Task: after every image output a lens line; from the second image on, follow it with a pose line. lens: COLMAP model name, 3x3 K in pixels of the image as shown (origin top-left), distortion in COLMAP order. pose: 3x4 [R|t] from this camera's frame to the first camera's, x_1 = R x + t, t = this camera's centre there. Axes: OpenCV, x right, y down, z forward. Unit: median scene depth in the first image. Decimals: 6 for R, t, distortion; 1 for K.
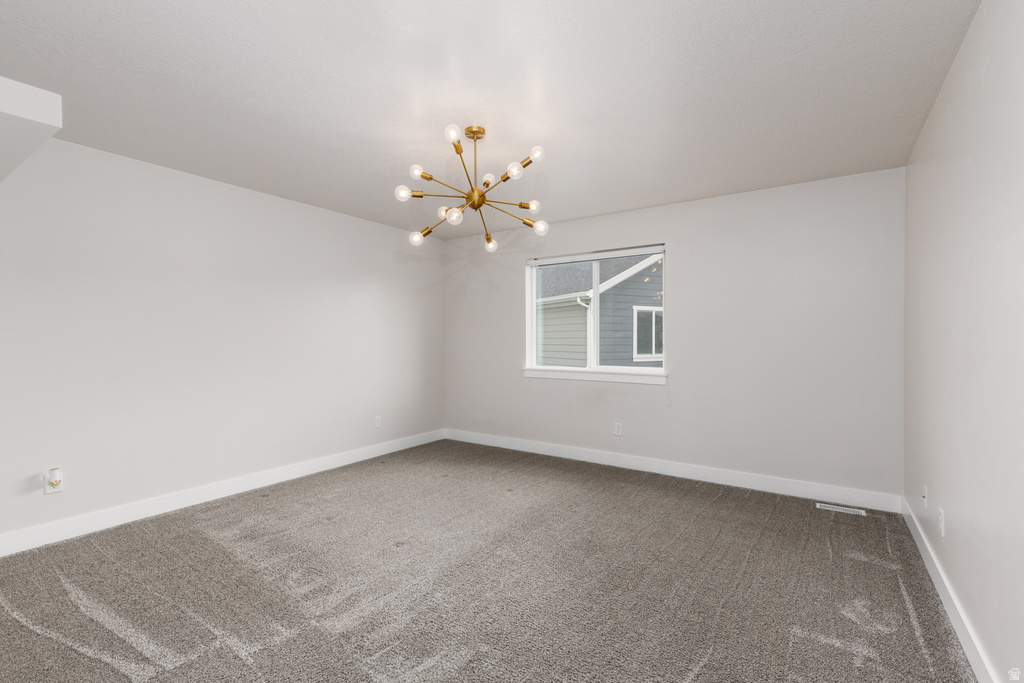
lens RADIAL K [[469.9, 0, 508.6], [0, 469.9, 339.5], [0, 0, 1]] dist [0.003401, 0.000002]
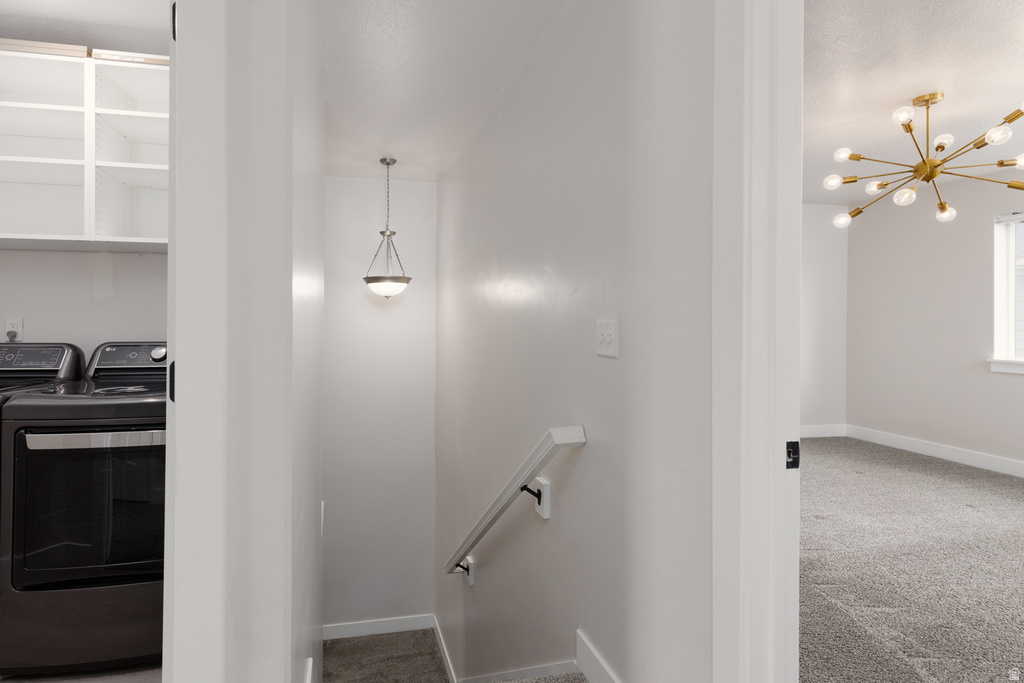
lens RADIAL K [[462.1, 0, 459.9], [0, 462.1, 317.1], [0, 0, 1]] dist [0.001517, -0.000385]
pose [[0.692342, 0.001941, -0.721567, -0.046837], [-0.006114, 0.999976, -0.003176, 0.002263], [0.721543, 0.006611, 0.692338, -0.287977]]
